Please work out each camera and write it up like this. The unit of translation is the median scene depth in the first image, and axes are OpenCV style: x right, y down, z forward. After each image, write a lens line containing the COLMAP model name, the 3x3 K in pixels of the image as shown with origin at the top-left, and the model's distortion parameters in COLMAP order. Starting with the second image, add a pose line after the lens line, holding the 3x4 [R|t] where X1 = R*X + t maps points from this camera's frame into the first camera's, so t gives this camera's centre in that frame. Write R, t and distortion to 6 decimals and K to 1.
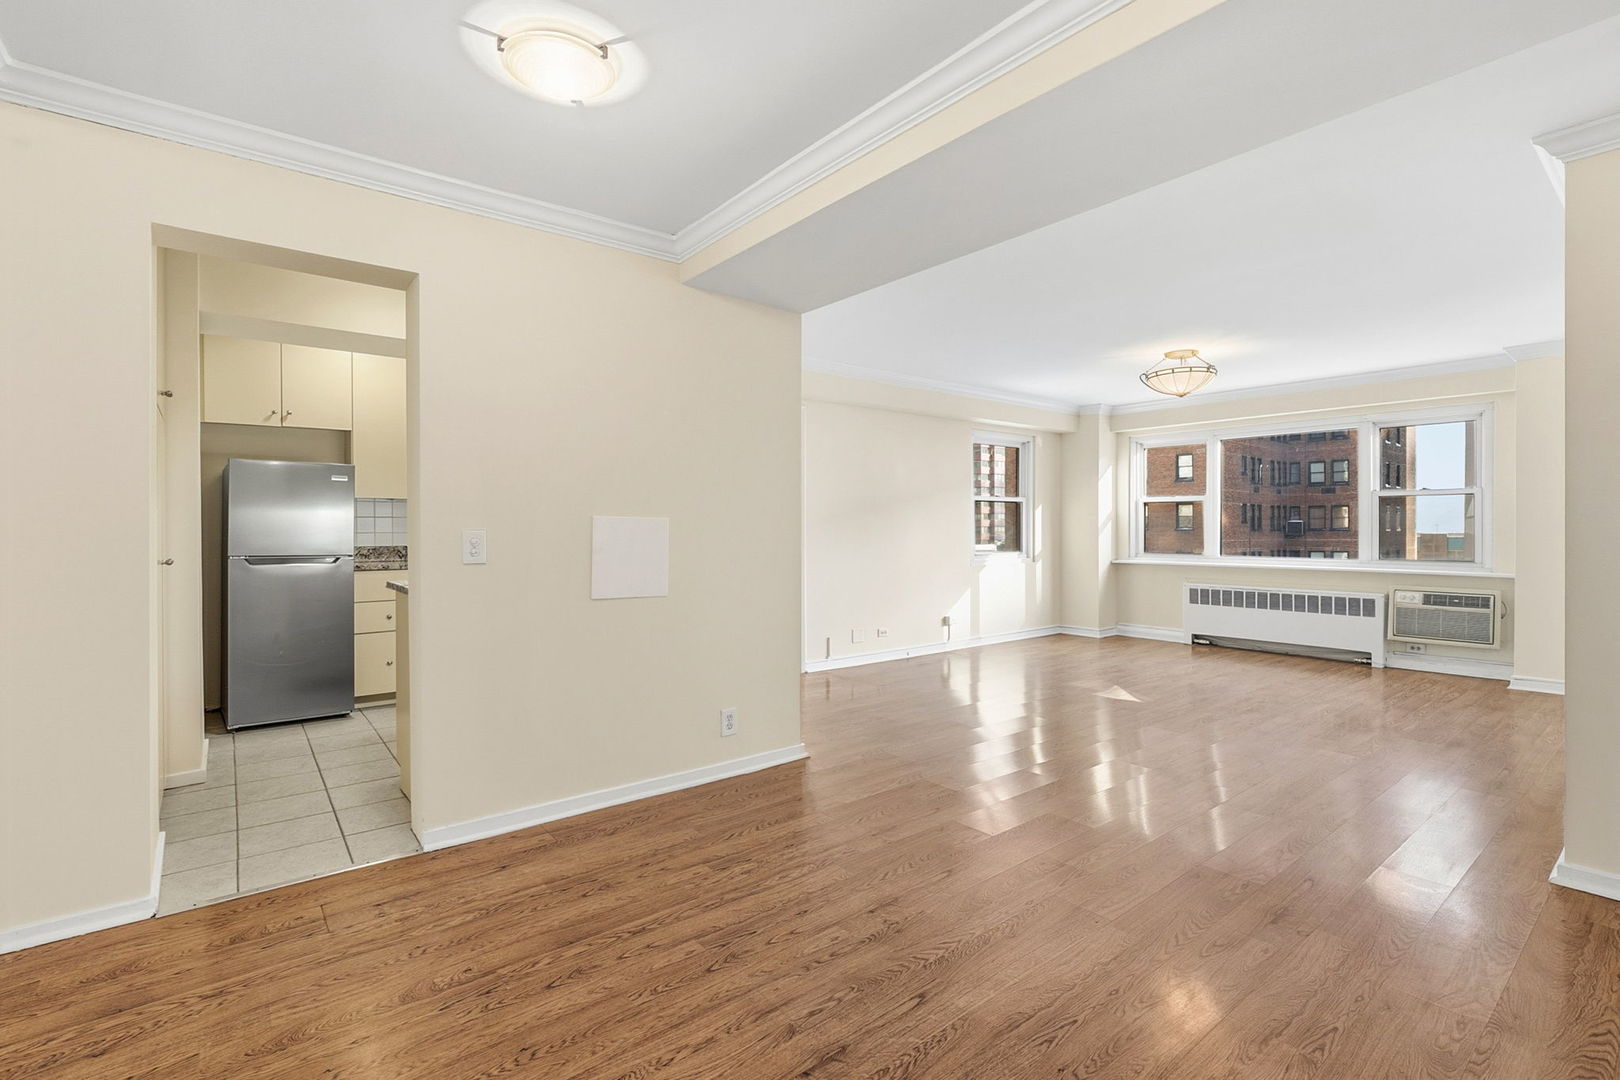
lens RADIAL K [[746.5, 0, 822.7], [0, 746.5, 528.9], [0, 0, 1]] dist [-0.011341, -0.000107]
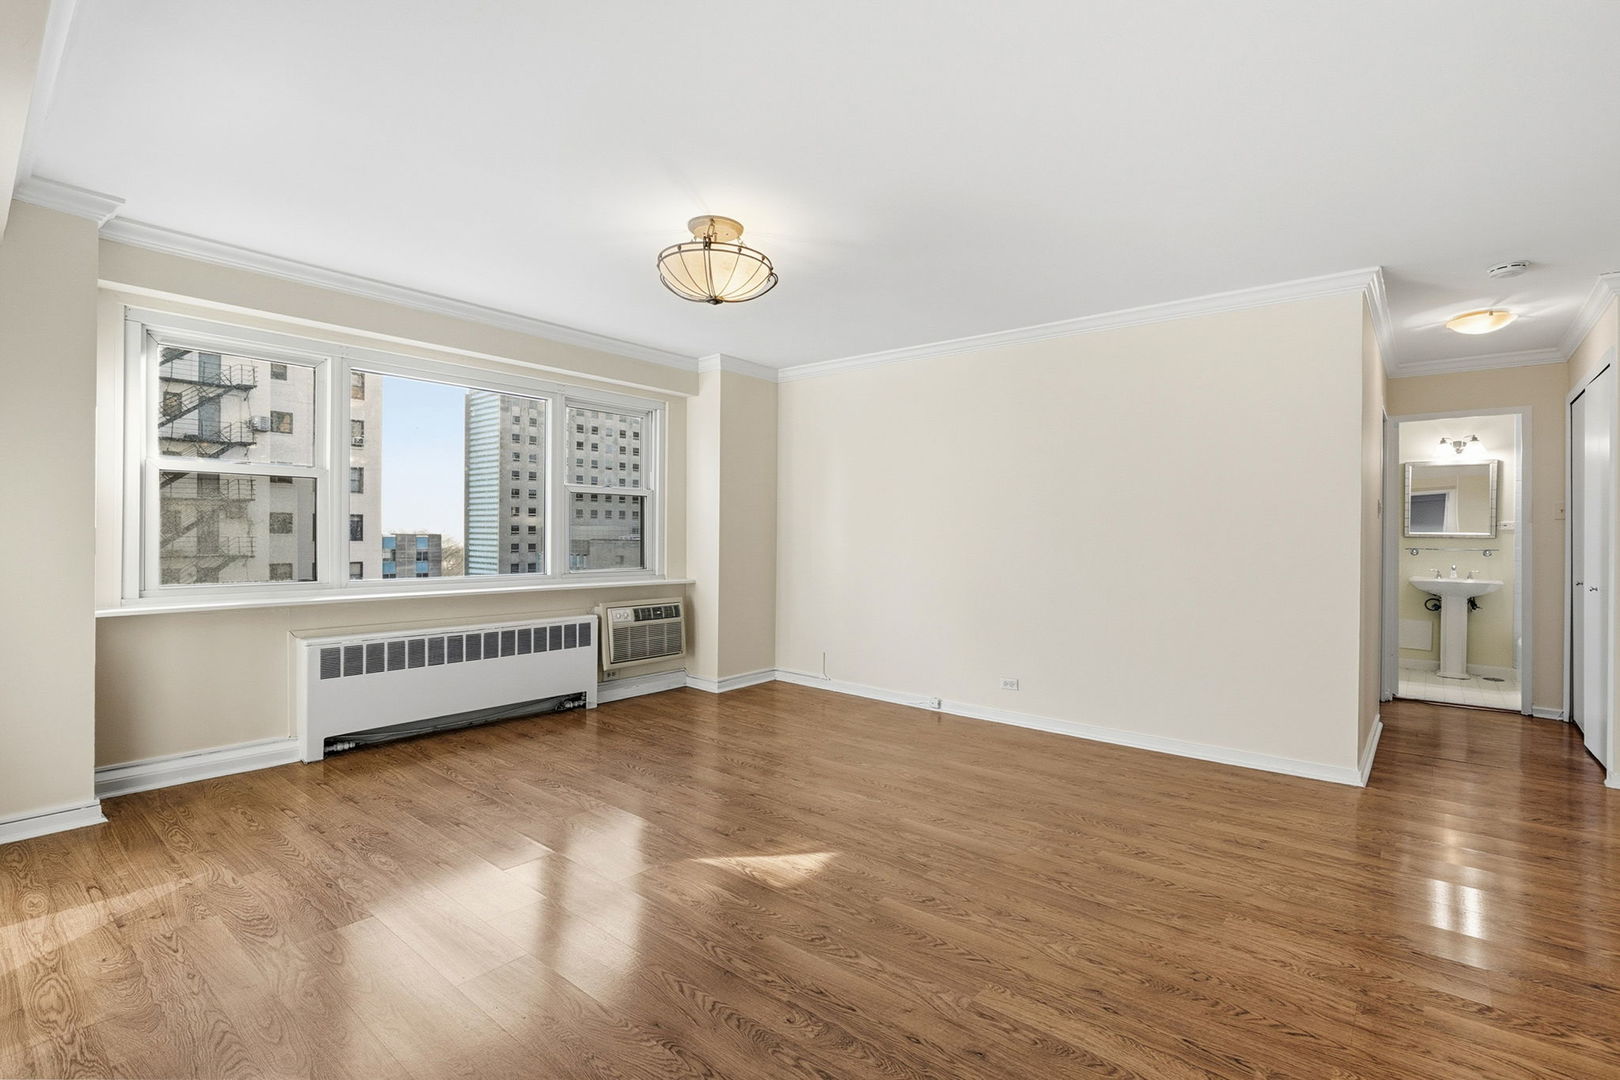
lens RADIAL K [[746.5, 0, 822.7], [0, 746.5, 528.9], [0, 0, 1]] dist [-0.011341, -0.000107]
pose [[-0.201909, 0.007997, 0.979372, -0.073122], [-0.007337, 0.999926, -0.009678, 0.000606], [-0.979377, -0.009140, -0.201835, 0.807926]]
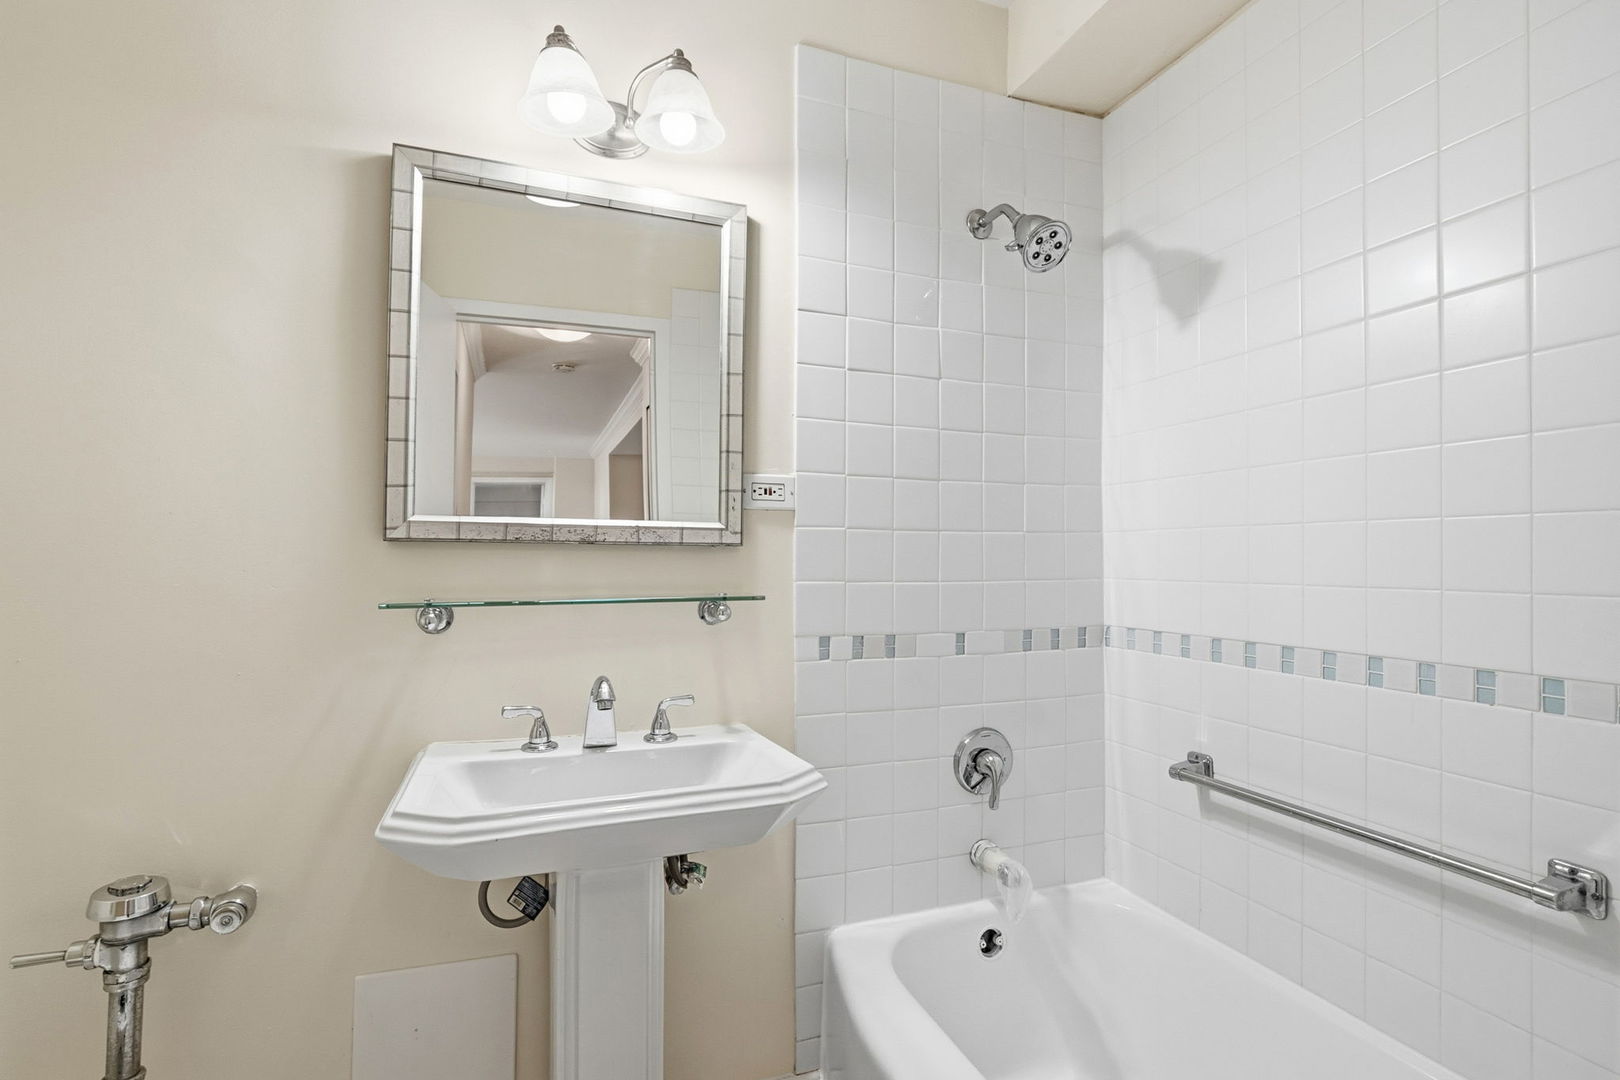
lens RADIAL K [[746.5, 0, 822.7], [0, 746.5, 528.9], [0, 0, 1]] dist [-0.011341, -0.000107]
pose [[-0.953189, 0.007733, 0.302277, 0.540519], [0.003071, 0.999869, -0.015895, -0.003713], [-0.302360, -0.014223, -0.953088, 0.039927]]
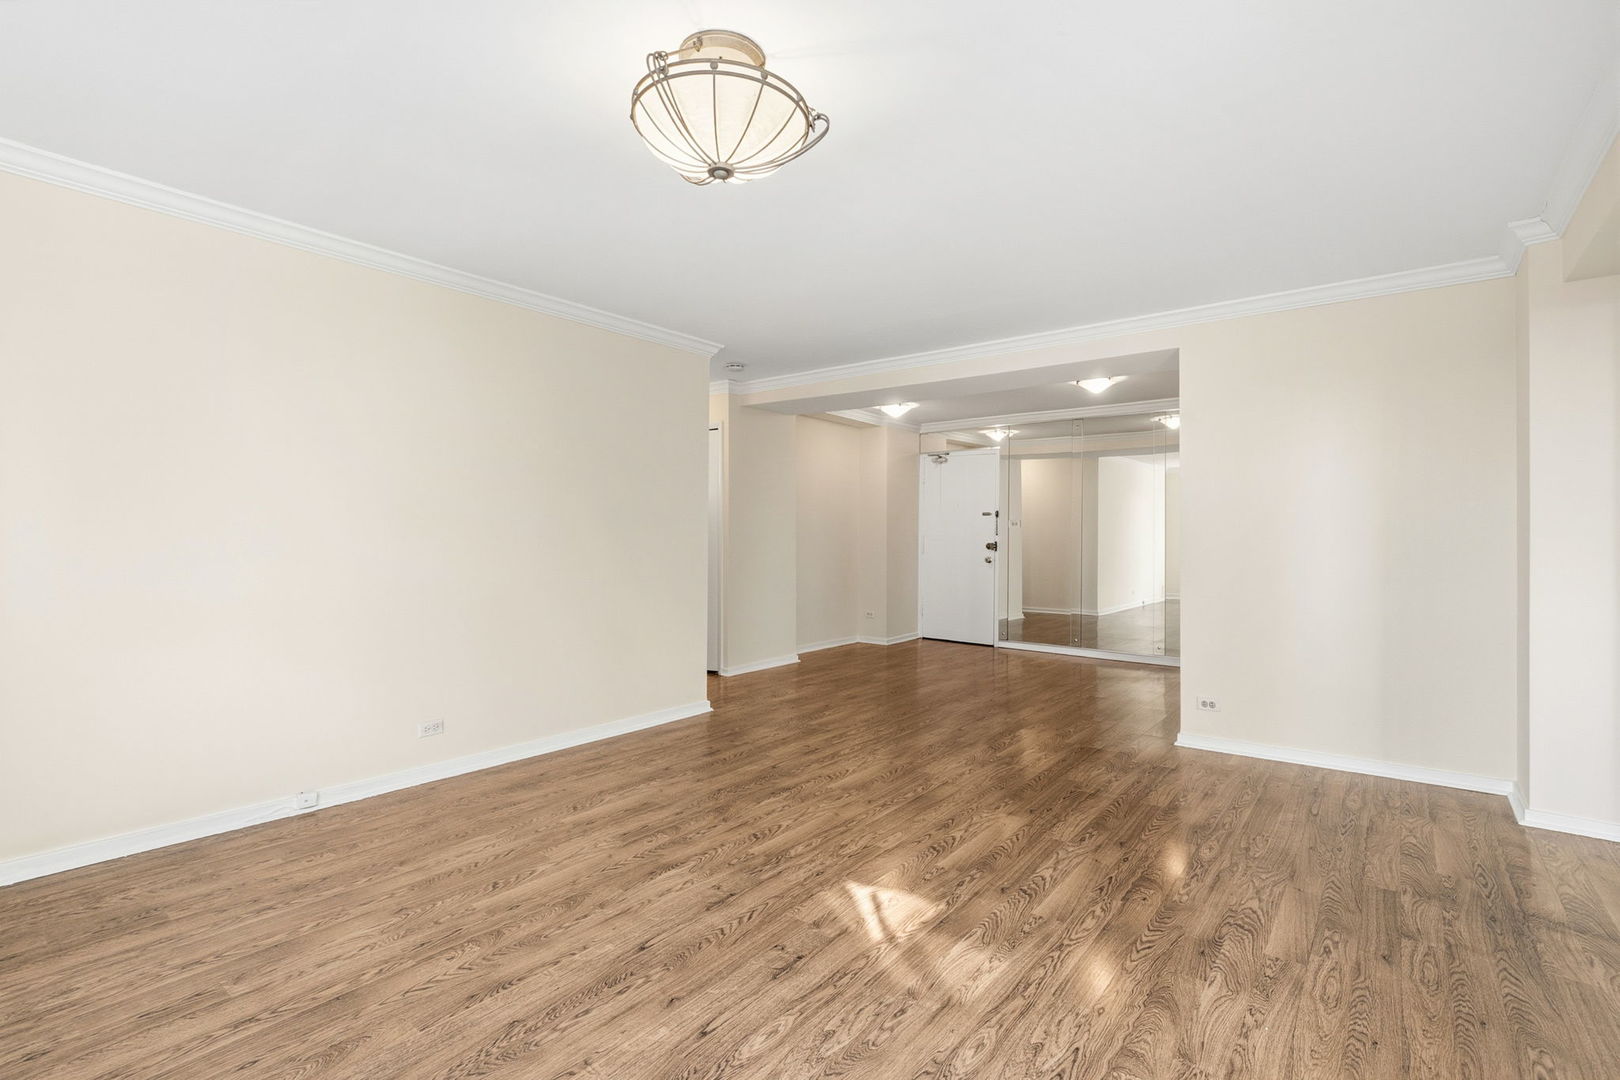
lens RADIAL K [[742.5, 0, 831.8], [0, 742.5, 533.6], [0, 0, 1]] dist [-0.002123, -0.000298]
pose [[-0.971915, -0.002717, -0.235317, 0.401095], [-0.002840, 0.999996, 0.000184, -0.002664], [0.235316, 0.000847, -0.971919, 1.066109]]
